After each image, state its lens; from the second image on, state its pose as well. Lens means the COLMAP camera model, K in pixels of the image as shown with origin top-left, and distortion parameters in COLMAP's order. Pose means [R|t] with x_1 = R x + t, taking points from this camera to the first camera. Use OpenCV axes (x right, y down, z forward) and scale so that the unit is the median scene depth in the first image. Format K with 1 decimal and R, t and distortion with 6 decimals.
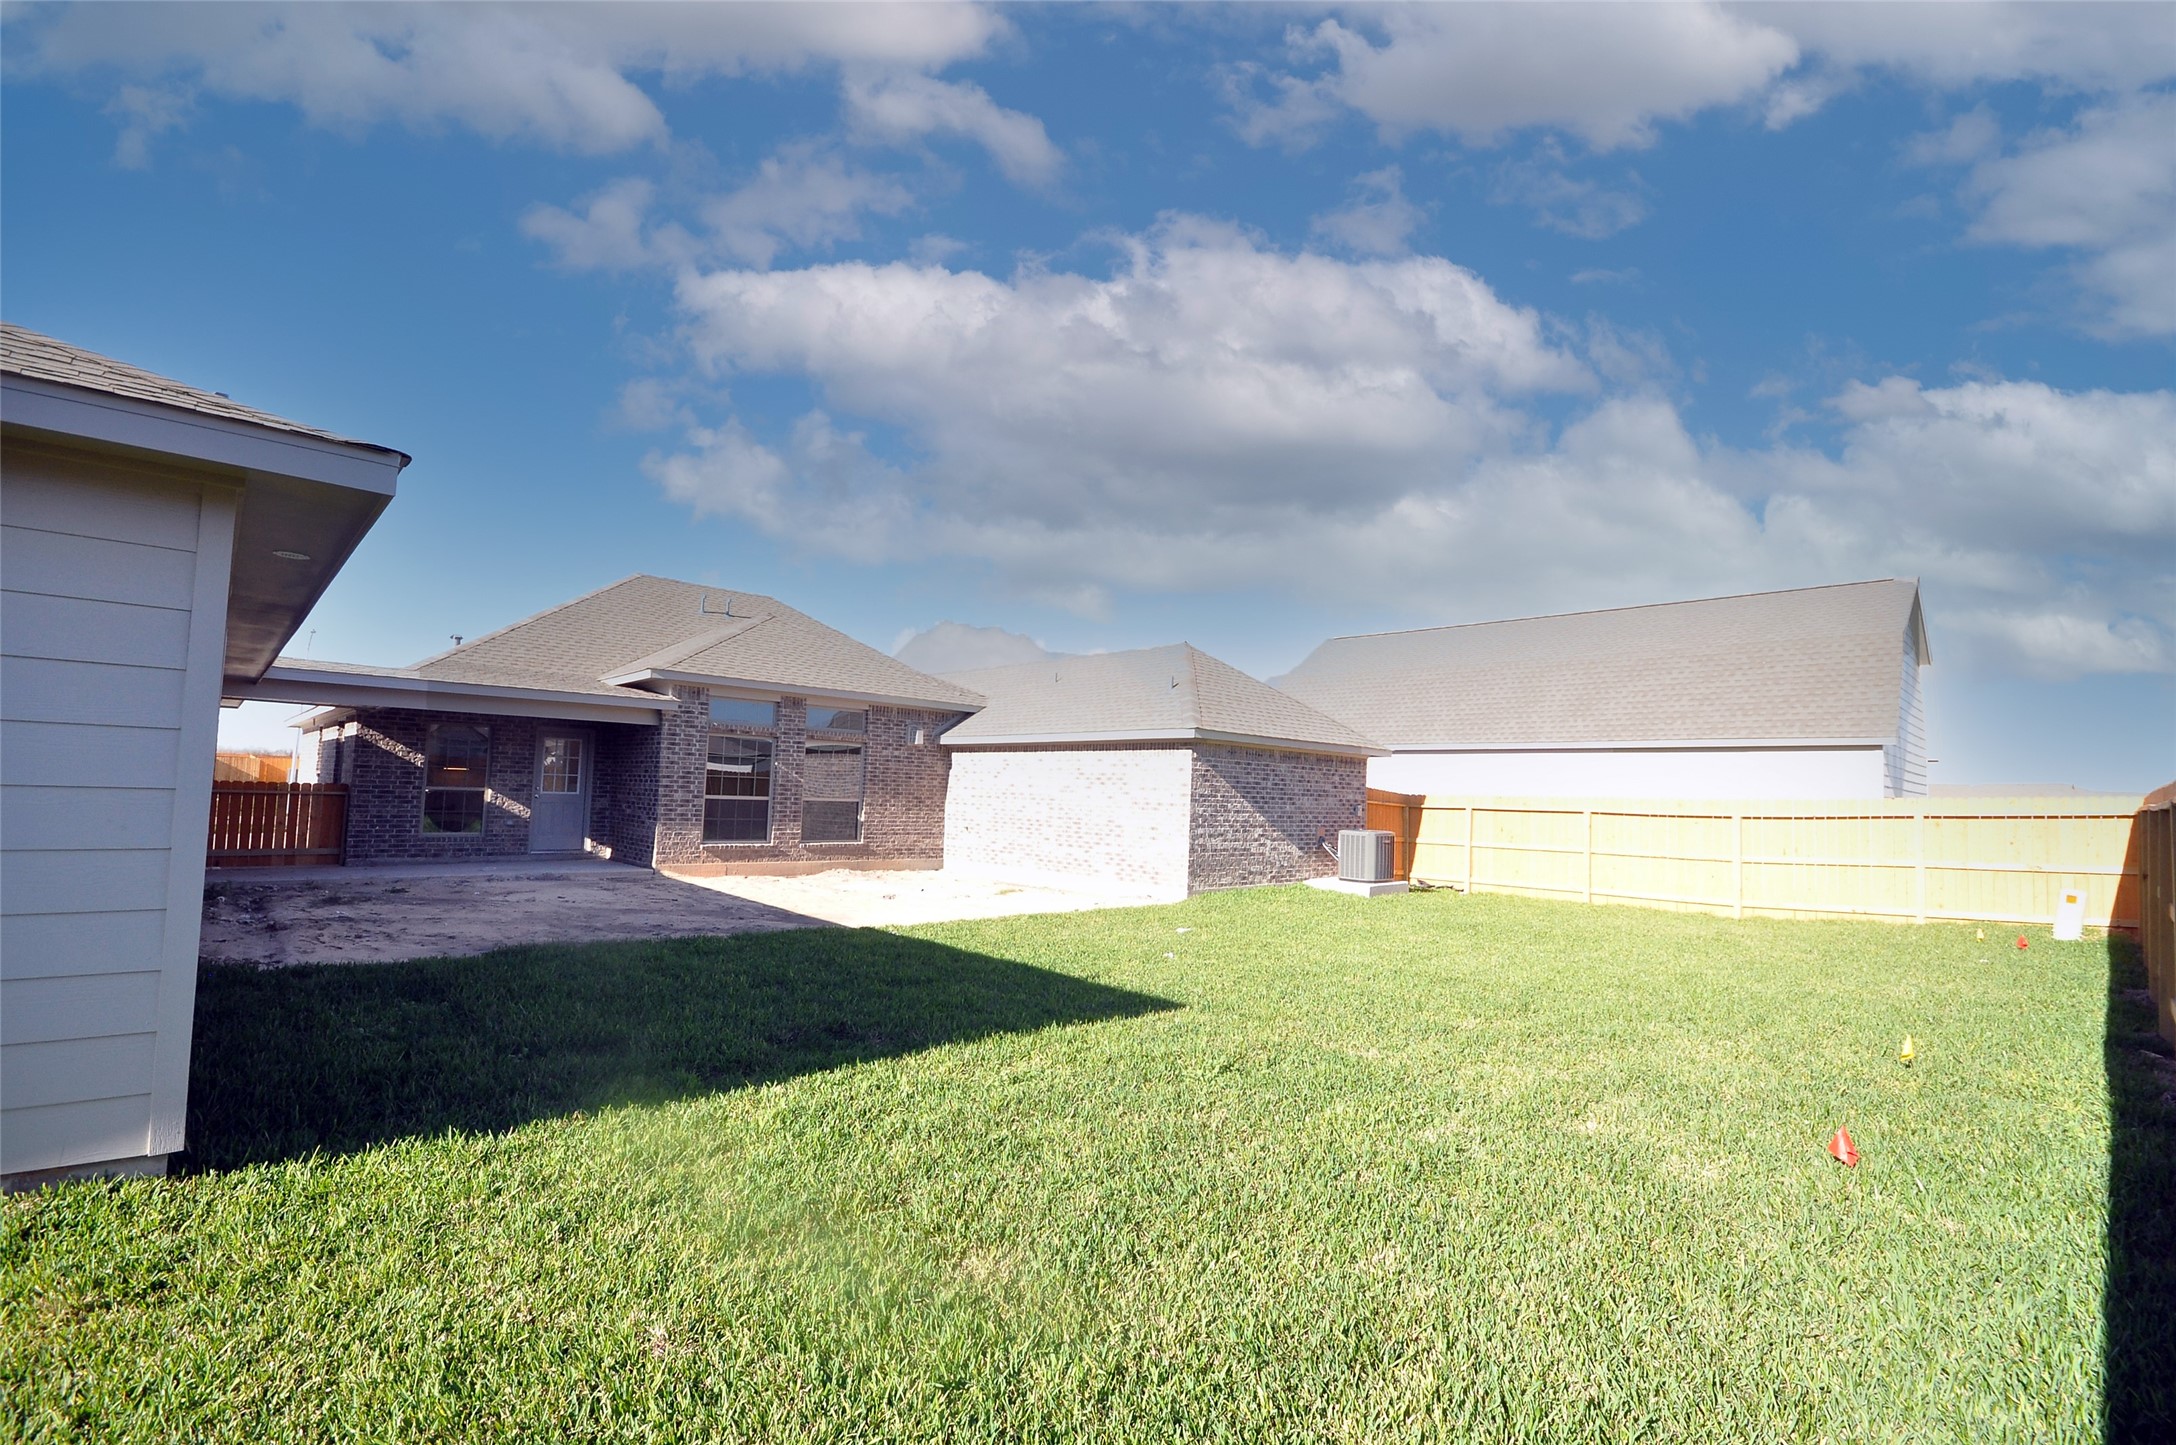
lens RADIAL K [[954.4, 0, 1091.0], [0, 954.4, 734.7], [0, 0, 1]] dist [0.001404, -0.007977]
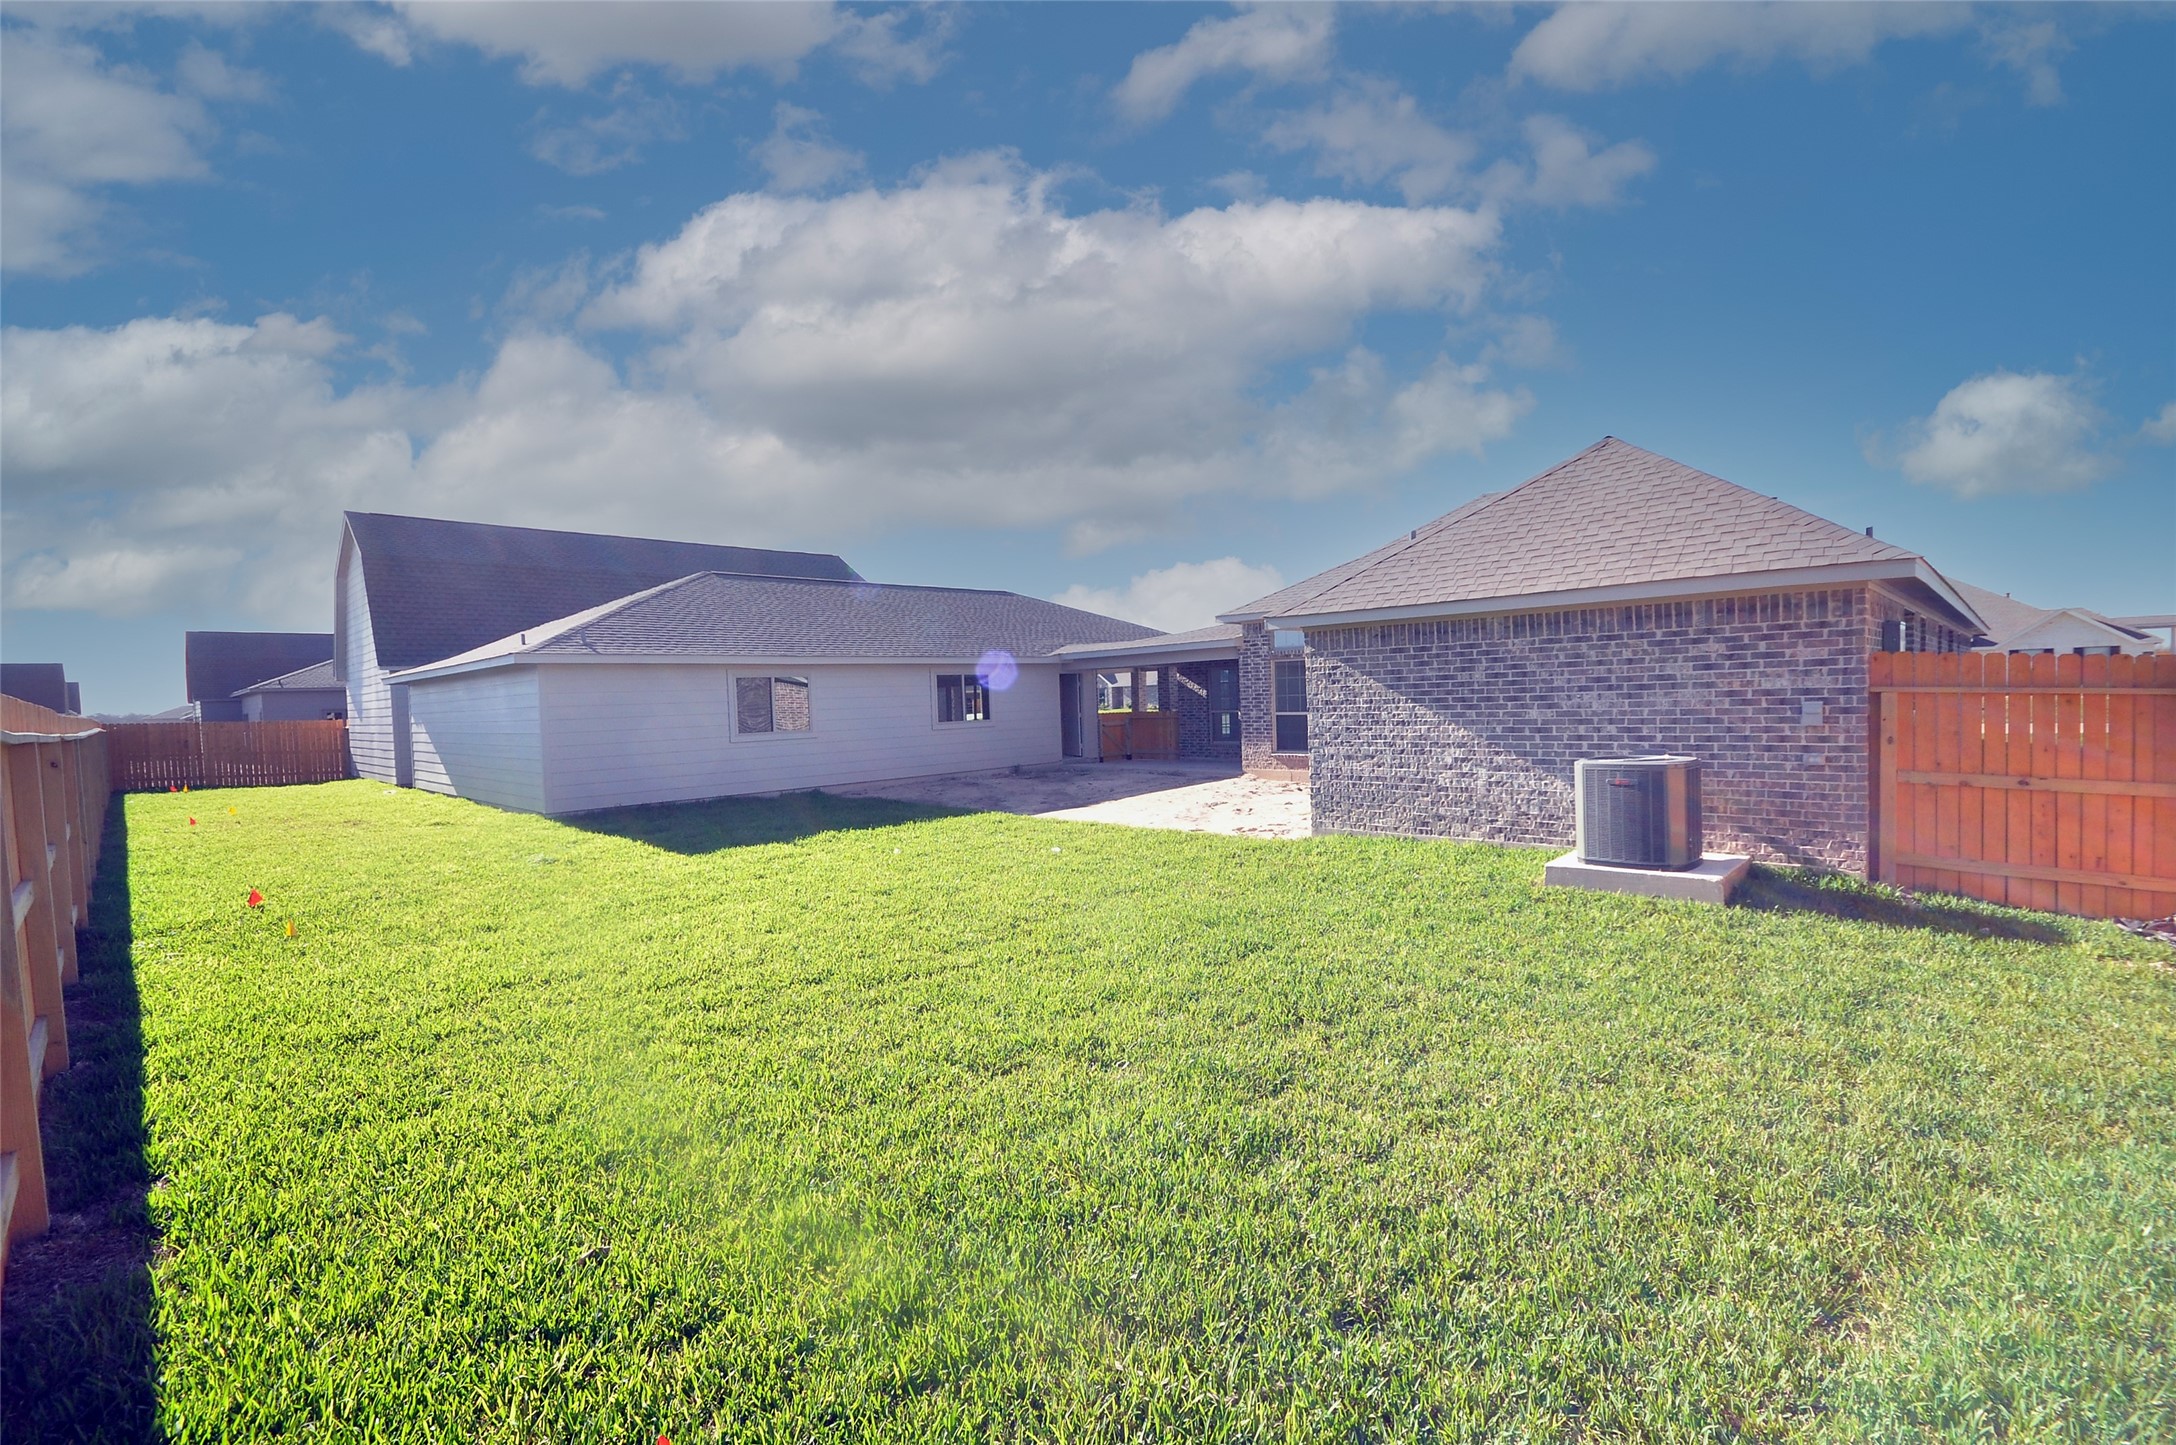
lens RADIAL K [[954.4, 0, 1091.0], [0, 954.4, 734.7], [0, 0, 1]] dist [0.001404, -0.007977]
pose [[0.030815, 0.004574, -0.999515, 0.793064], [0.094167, 0.995528, 0.007459, 0.061692], [0.995079, -0.094351, 0.030246, 0.742506]]
